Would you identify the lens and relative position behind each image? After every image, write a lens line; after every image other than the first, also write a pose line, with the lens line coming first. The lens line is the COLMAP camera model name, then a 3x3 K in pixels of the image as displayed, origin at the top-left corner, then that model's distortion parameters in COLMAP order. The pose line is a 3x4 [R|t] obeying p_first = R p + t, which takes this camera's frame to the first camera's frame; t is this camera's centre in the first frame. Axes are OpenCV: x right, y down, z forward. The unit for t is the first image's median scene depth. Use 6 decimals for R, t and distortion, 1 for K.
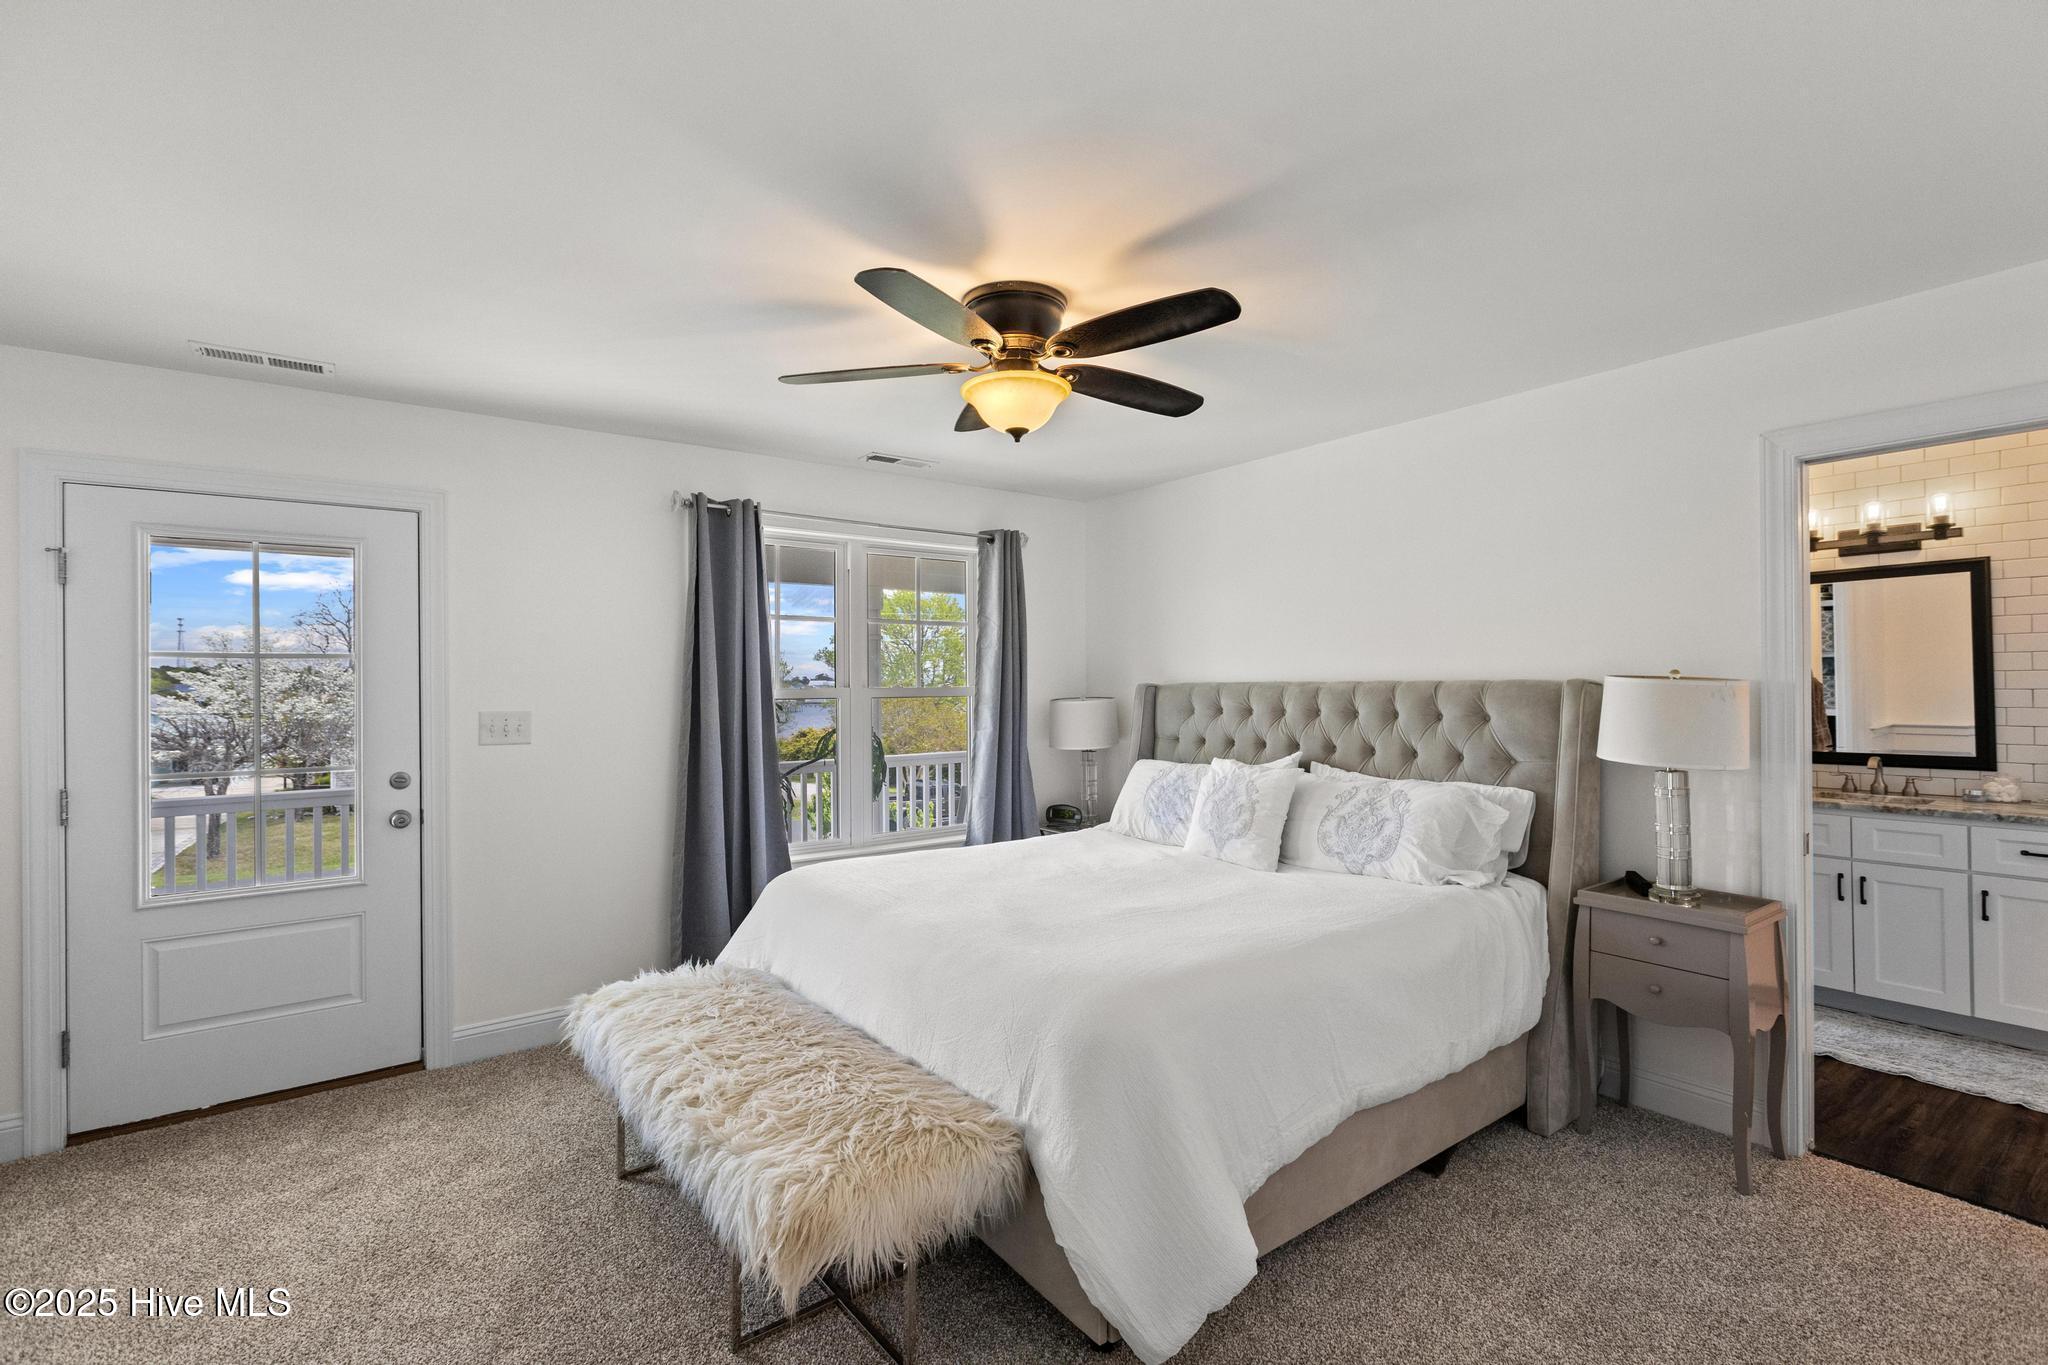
lens RADIAL K [[912.5, 0, 1024.0], [0, 912.5, 682.5], [0, 0, 1]] dist [0.003806, 0.000403]
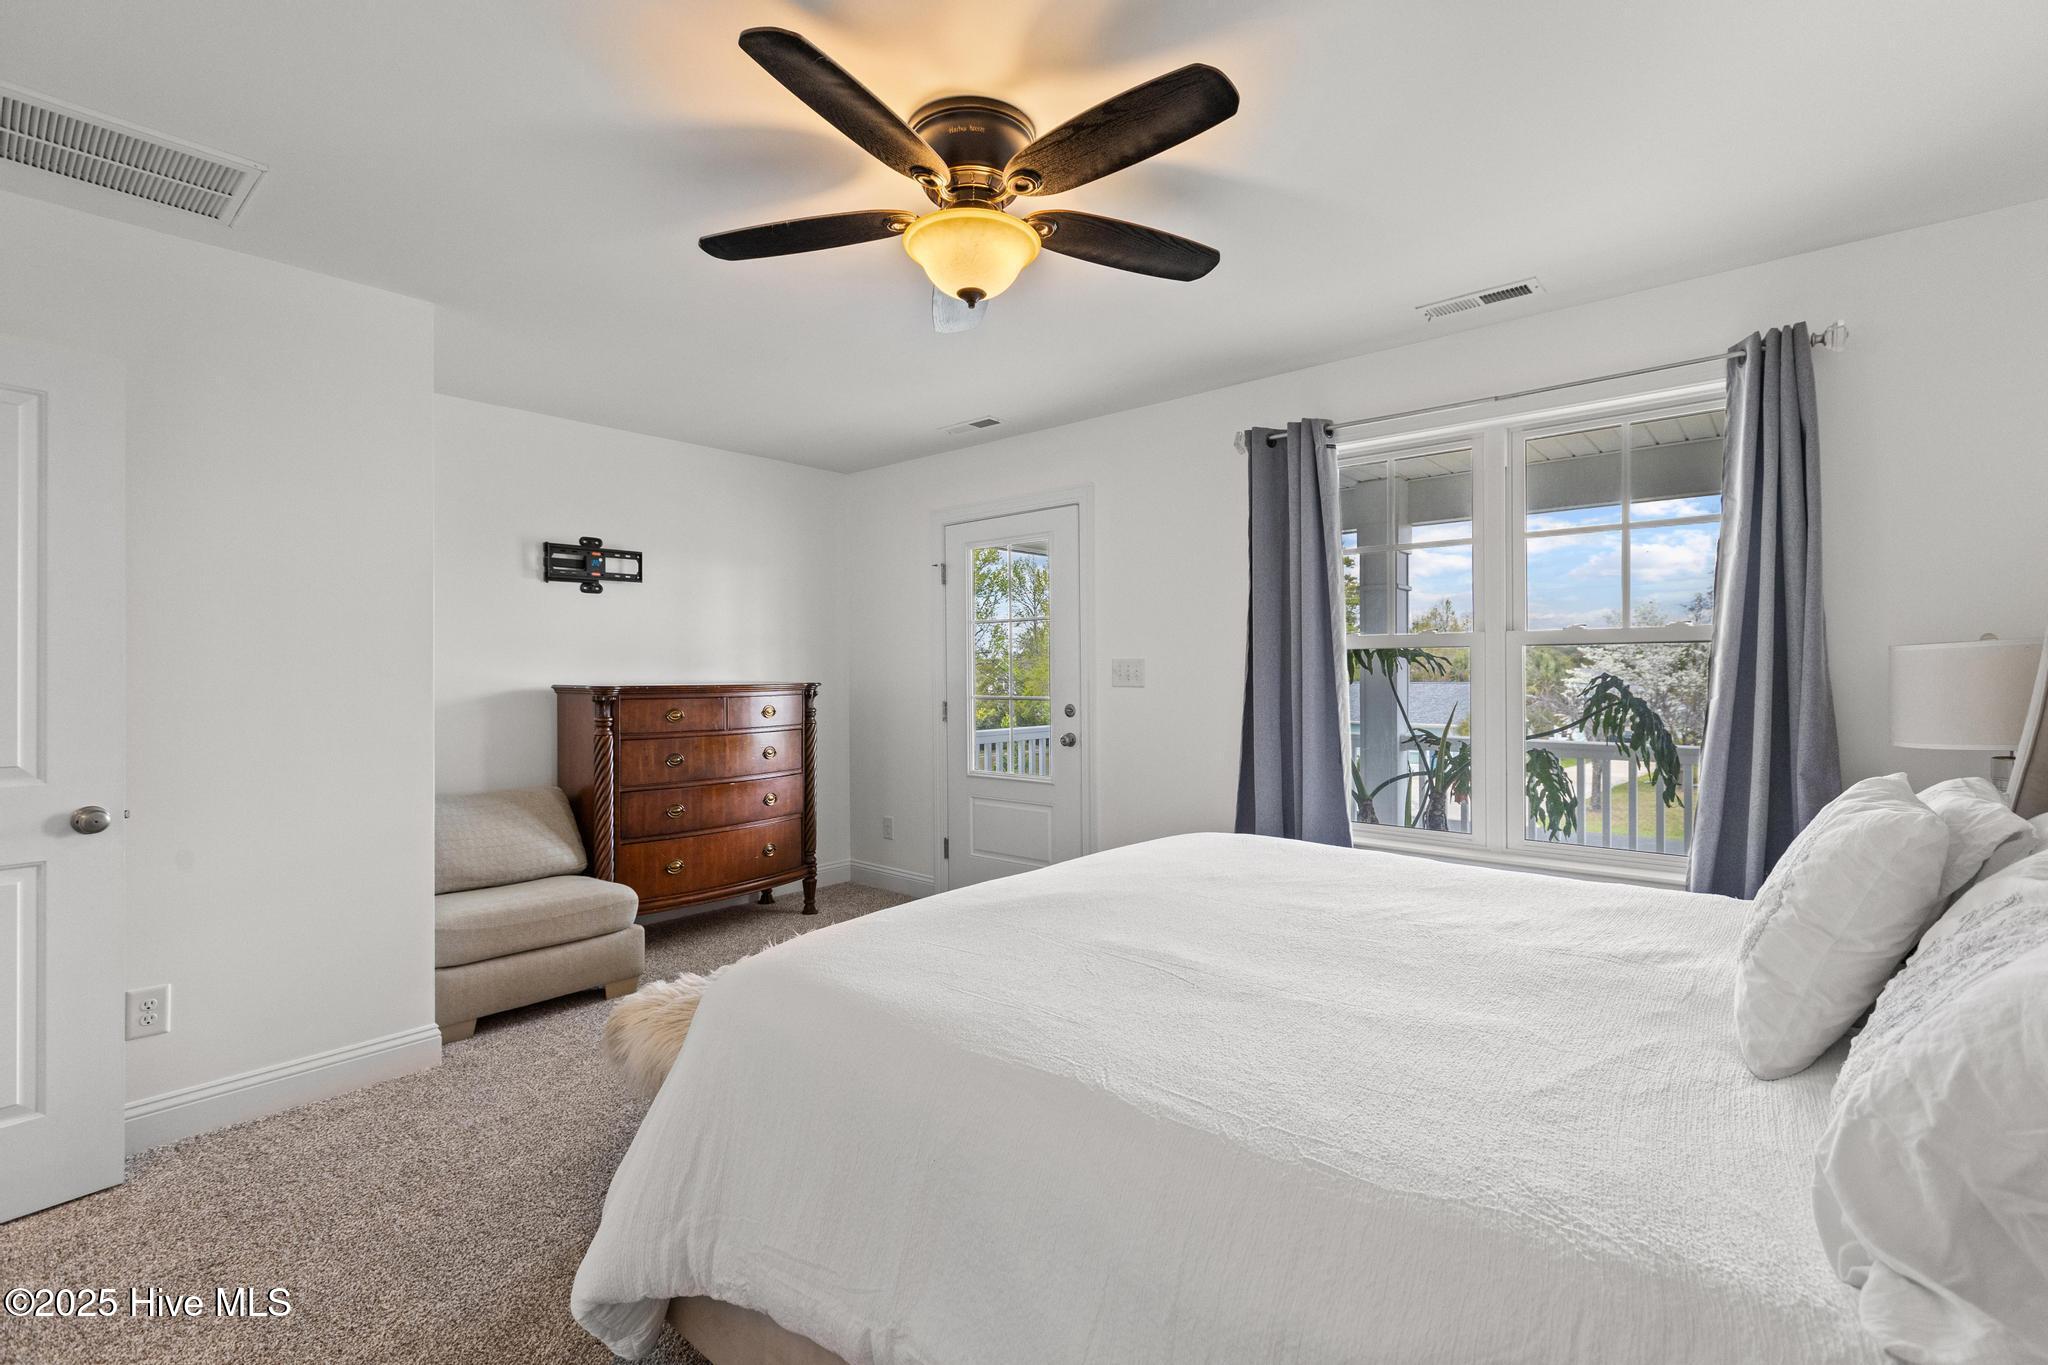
lens RADIAL K [[912.5, 0, 1024.0], [0, 912.5, 682.5], [0, 0, 1]] dist [0.003806, 0.000403]
pose [[0.221773, 0.021046, -0.974871, 0.554627], [0.004712, 0.999732, 0.022654, 0.034393], [0.975087, -0.009618, 0.221614, 0.608354]]
